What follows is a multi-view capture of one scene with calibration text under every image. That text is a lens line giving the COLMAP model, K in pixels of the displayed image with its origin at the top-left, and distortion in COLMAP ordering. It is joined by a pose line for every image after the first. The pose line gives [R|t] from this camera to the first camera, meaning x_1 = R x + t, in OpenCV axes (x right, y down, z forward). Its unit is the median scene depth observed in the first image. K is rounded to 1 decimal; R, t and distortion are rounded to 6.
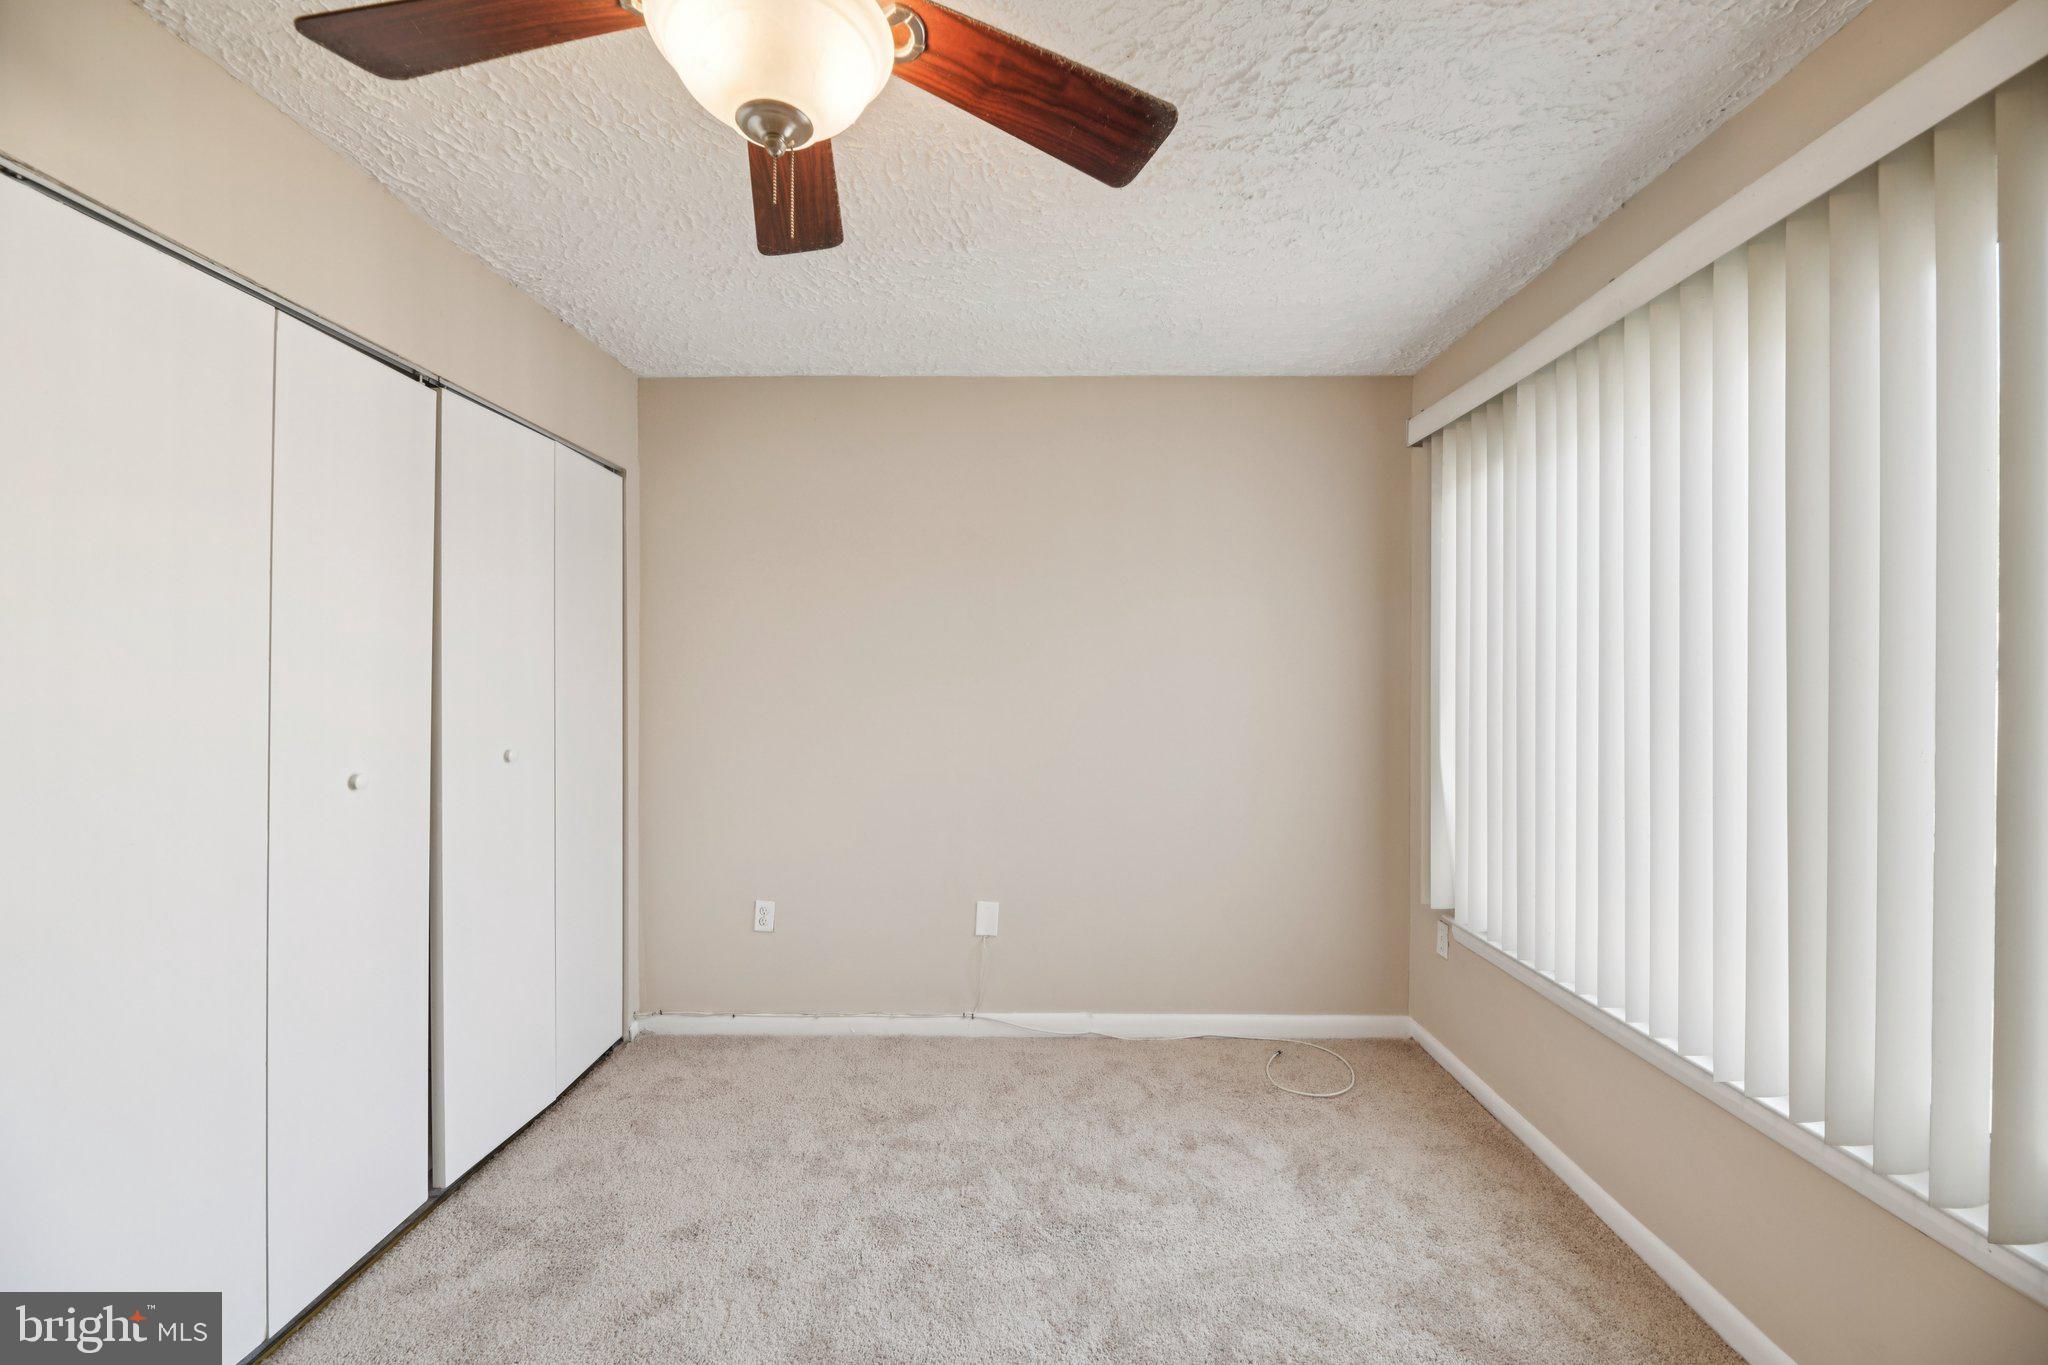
lens RADIAL K [[832.4, 0, 1023.9], [0, 832.4, 691.9], [0, 0, 1]] dist [0.000275, -0.000641]
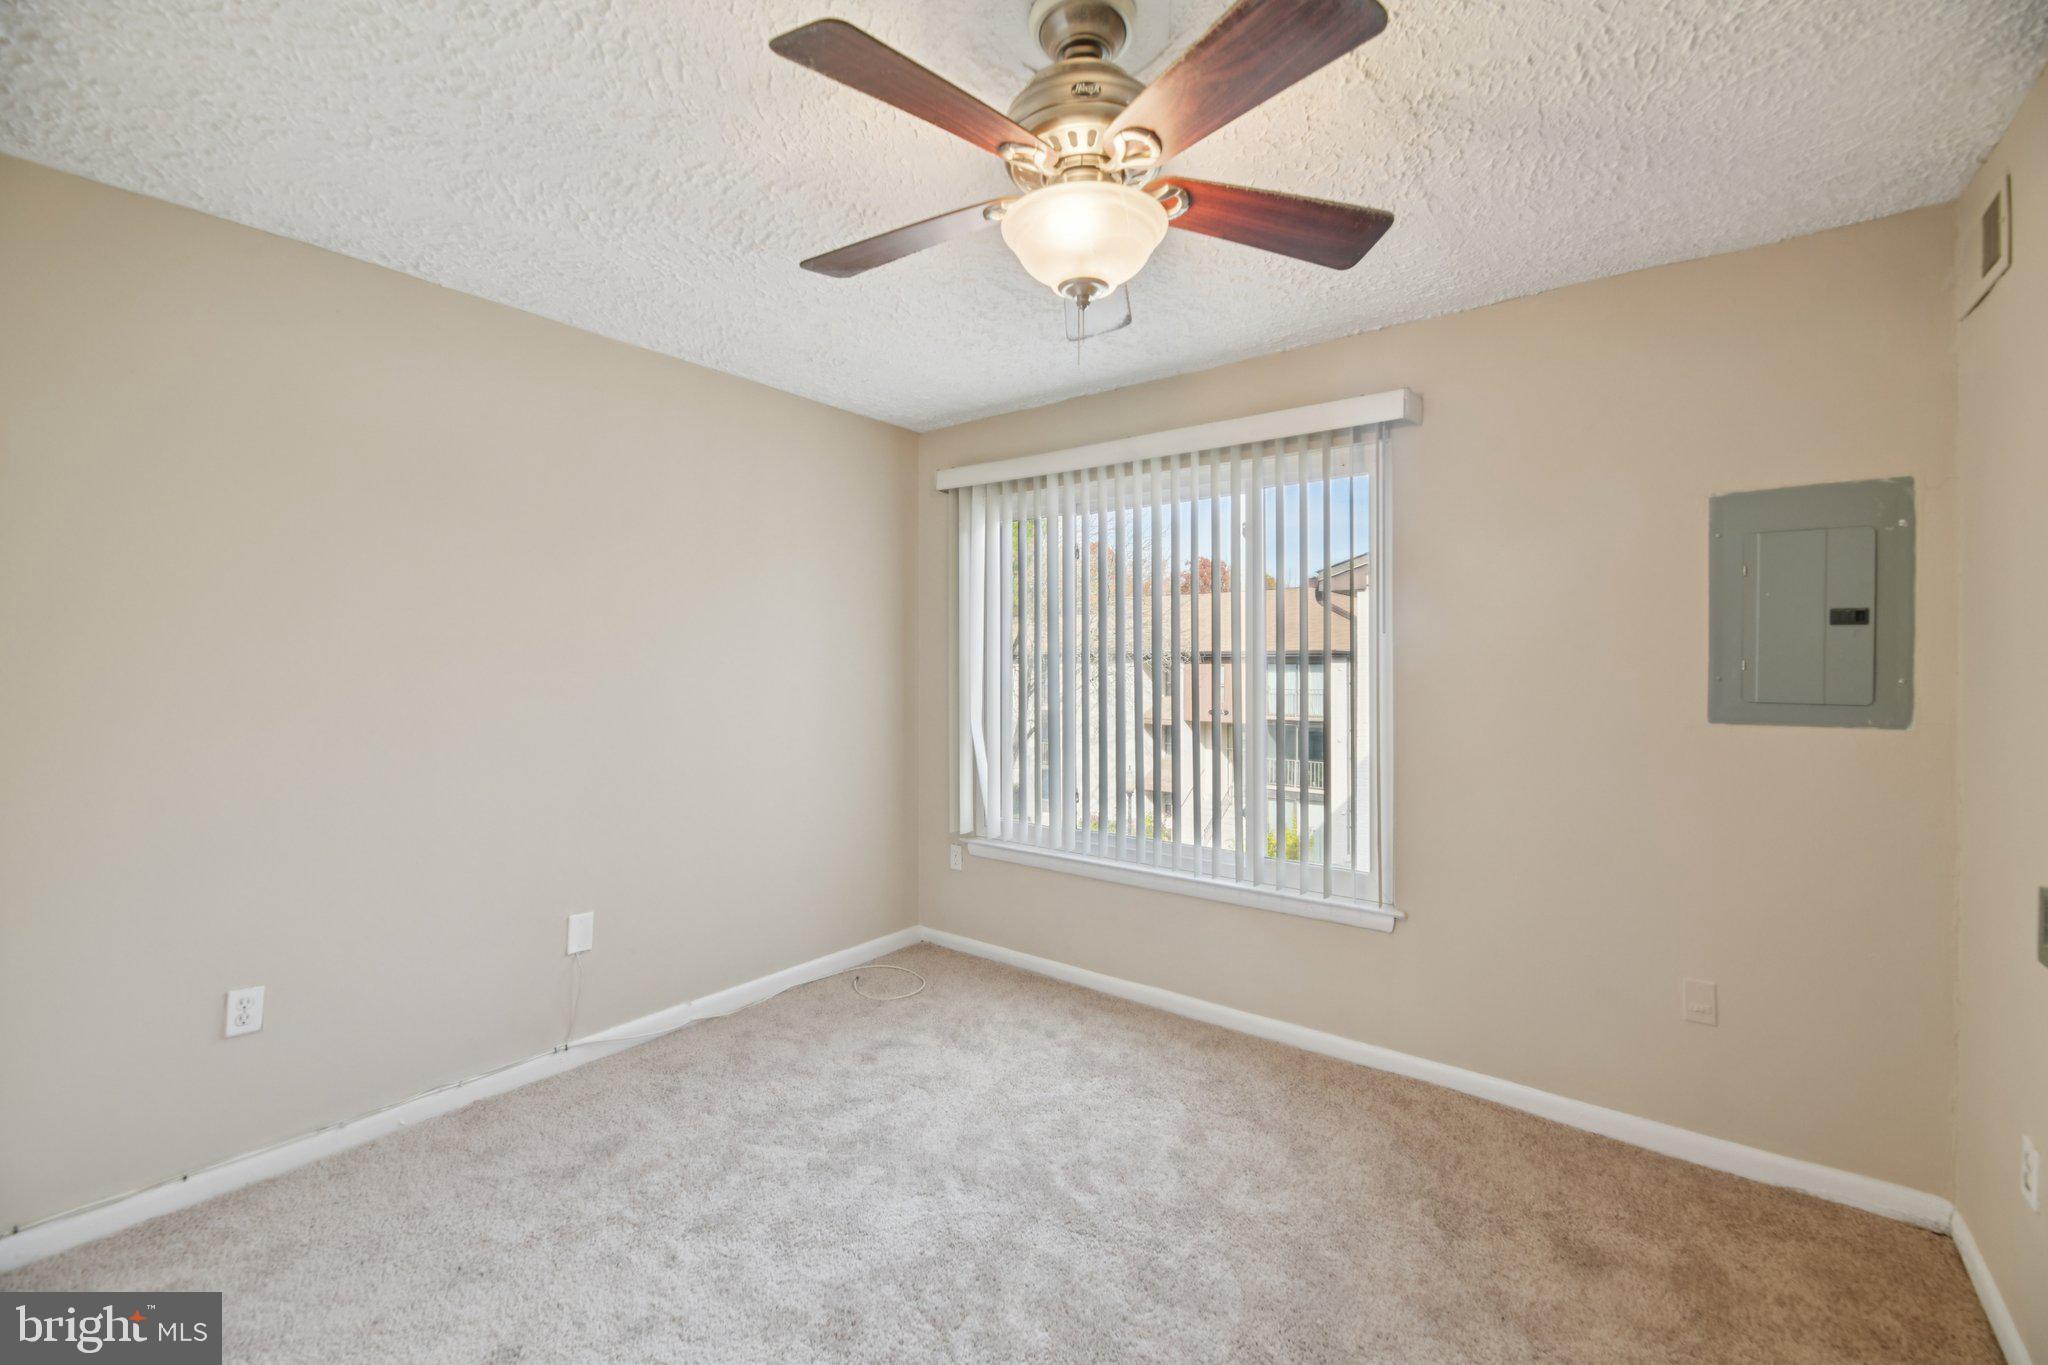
lens RADIAL K [[852.4, 0, 1028.5], [0, 852.4, 658.4], [0, 0, 1]] dist [-0.001936, -0.001050]
pose [[0.599217, 0.005972, 0.800564, -0.559745], [0.005838, 0.999913, -0.011830, -0.010204], [-0.800565, 0.011763, 0.599130, 0.069982]]
